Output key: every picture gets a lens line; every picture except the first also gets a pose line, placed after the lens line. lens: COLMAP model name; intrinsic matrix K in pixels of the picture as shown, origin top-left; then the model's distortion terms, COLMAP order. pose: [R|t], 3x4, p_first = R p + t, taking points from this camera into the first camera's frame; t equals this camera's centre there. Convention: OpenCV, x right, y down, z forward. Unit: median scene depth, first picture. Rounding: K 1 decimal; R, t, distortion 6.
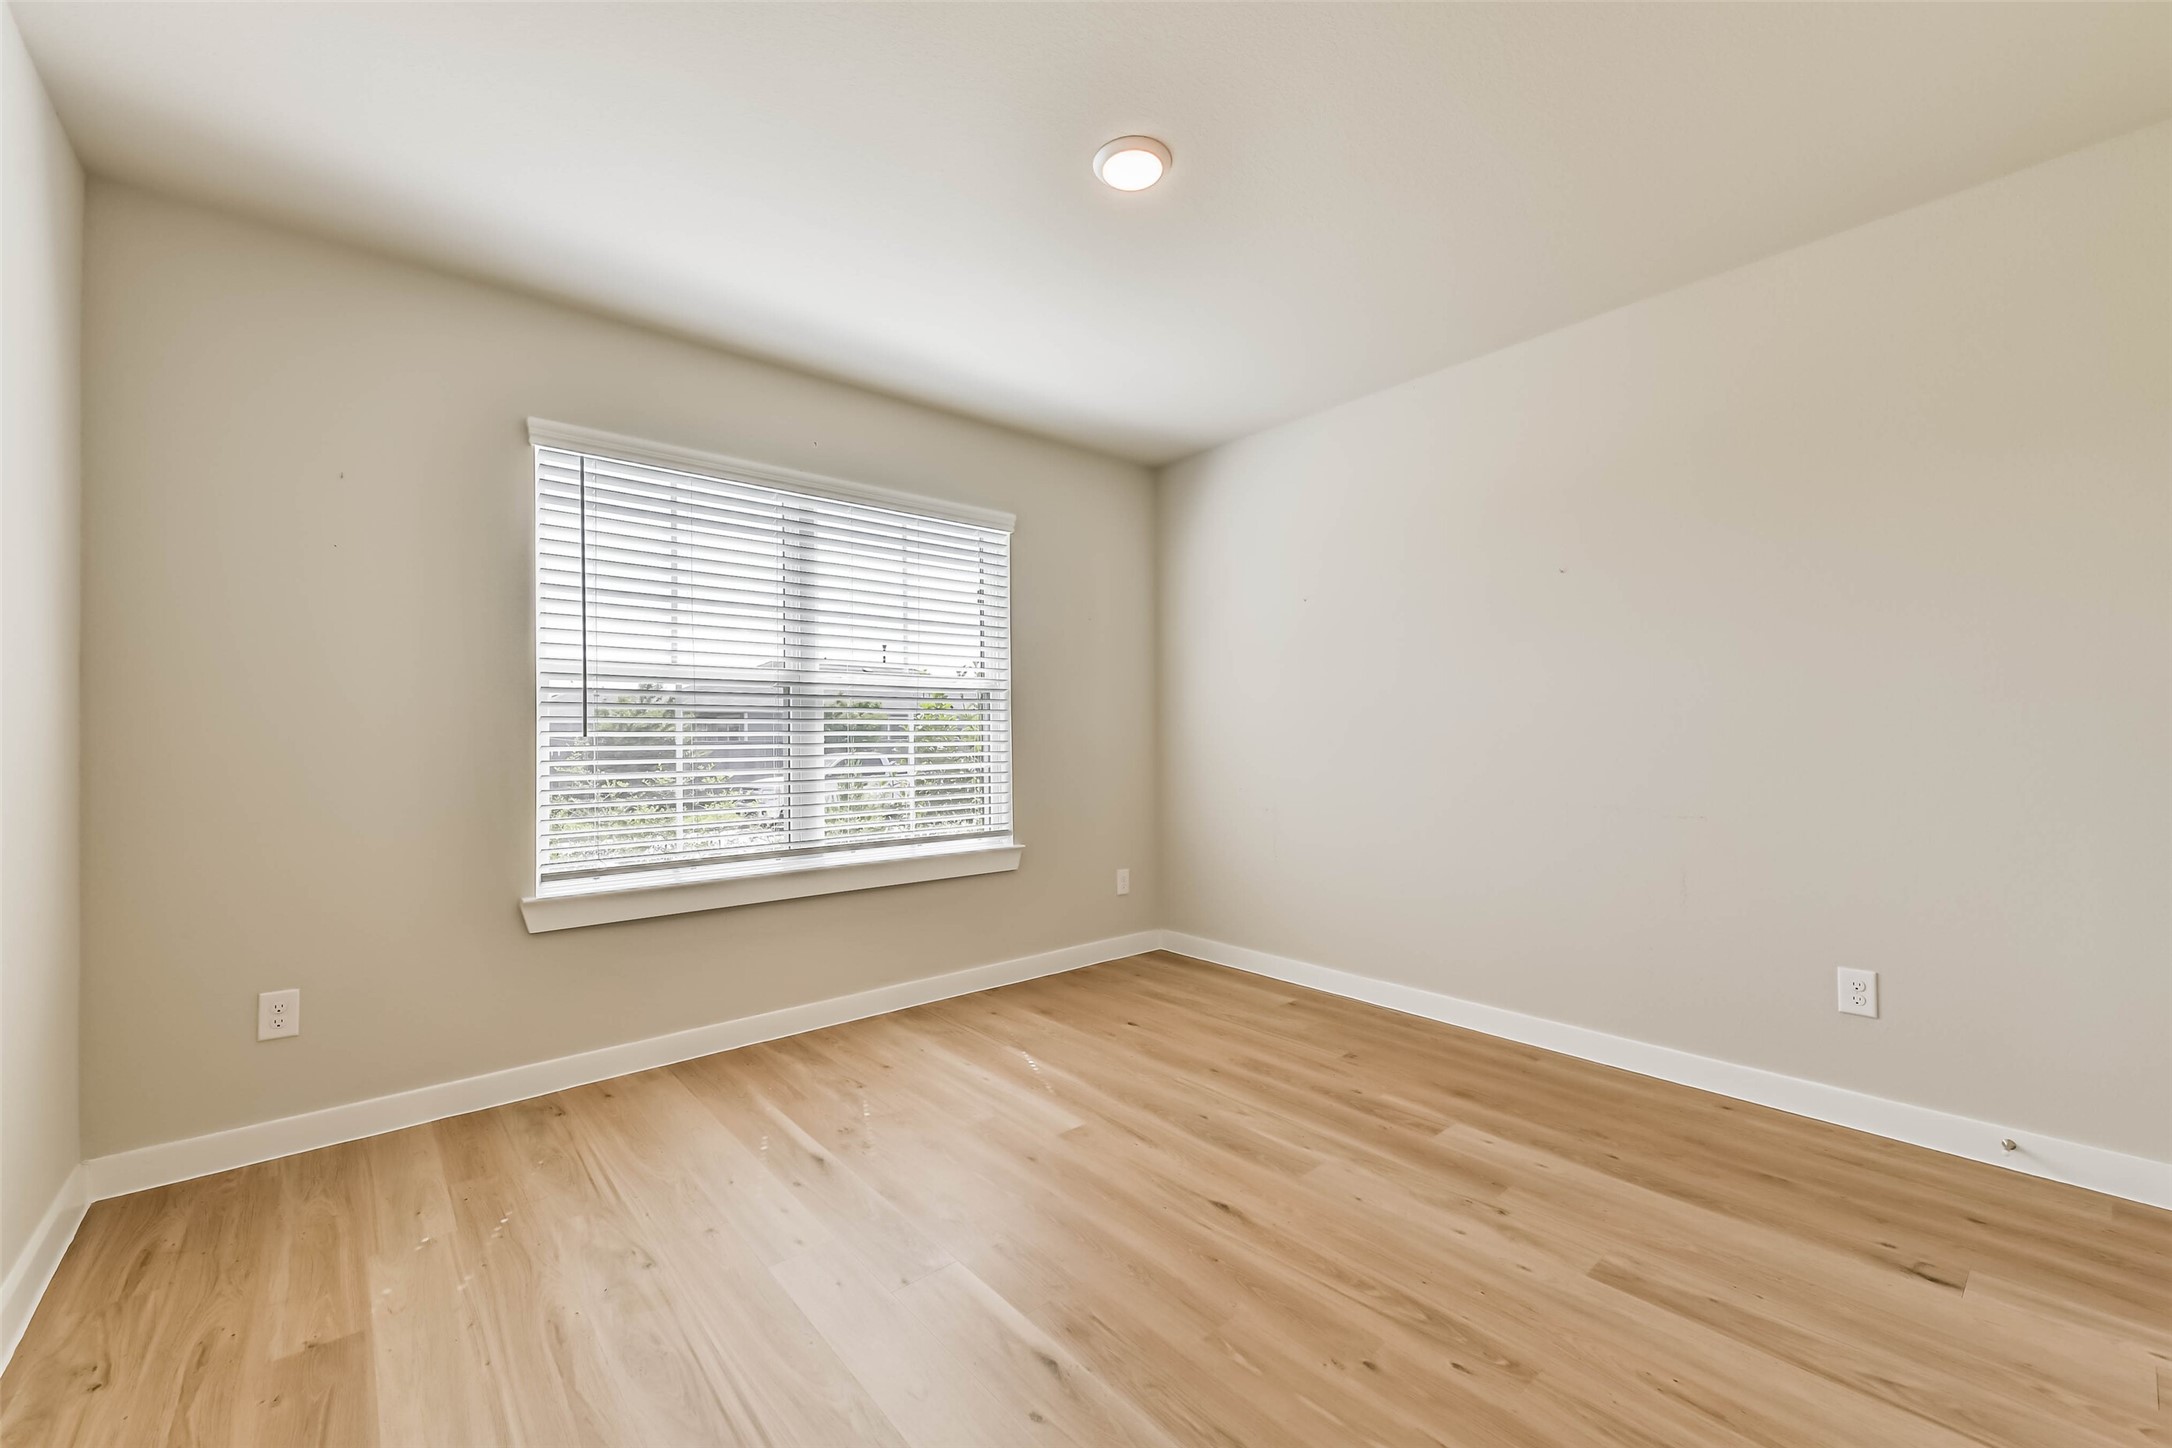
lens RADIAL K [[871.9, 0, 1088.1], [0, 871.9, 730.4], [0, 0, 1]] dist [0.021849, -0.002222]
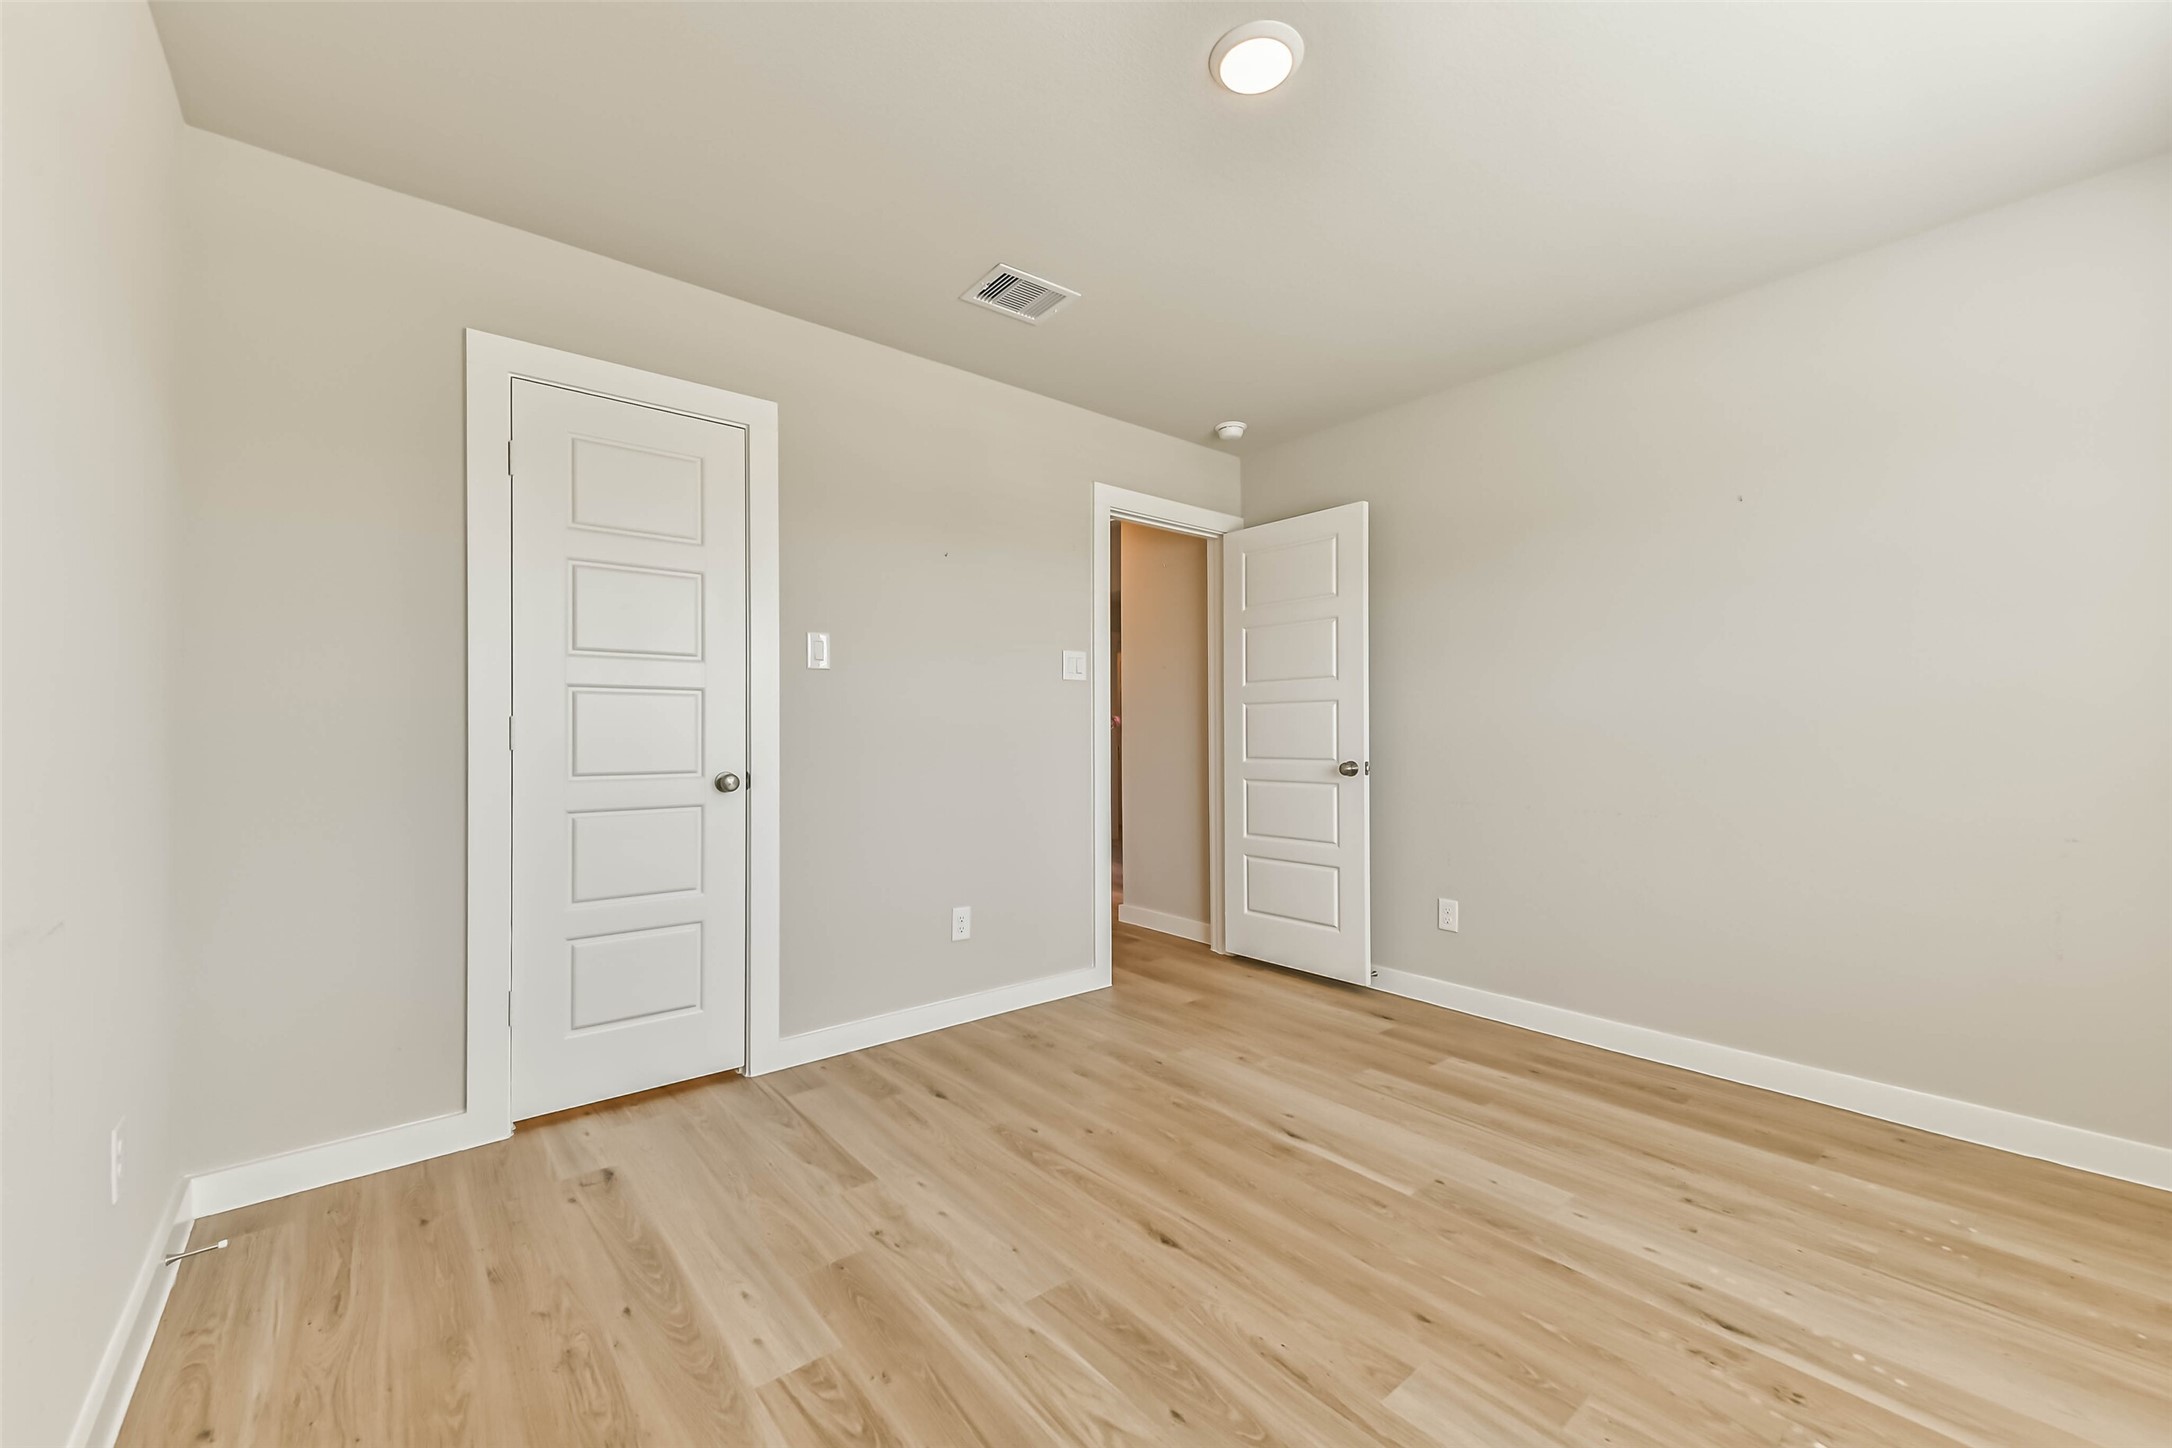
lens RADIAL K [[871.9, 0, 1084.2], [0, 871.9, 731.4], [0, 0, 1]] dist [0.021849, -0.002222]
pose [[-0.999763, 0.010678, 0.018997, 0.222429], [0.010426, 0.999857, -0.013284, 0.015431], [-0.019136, -0.013083, -0.999731, 1.978120]]
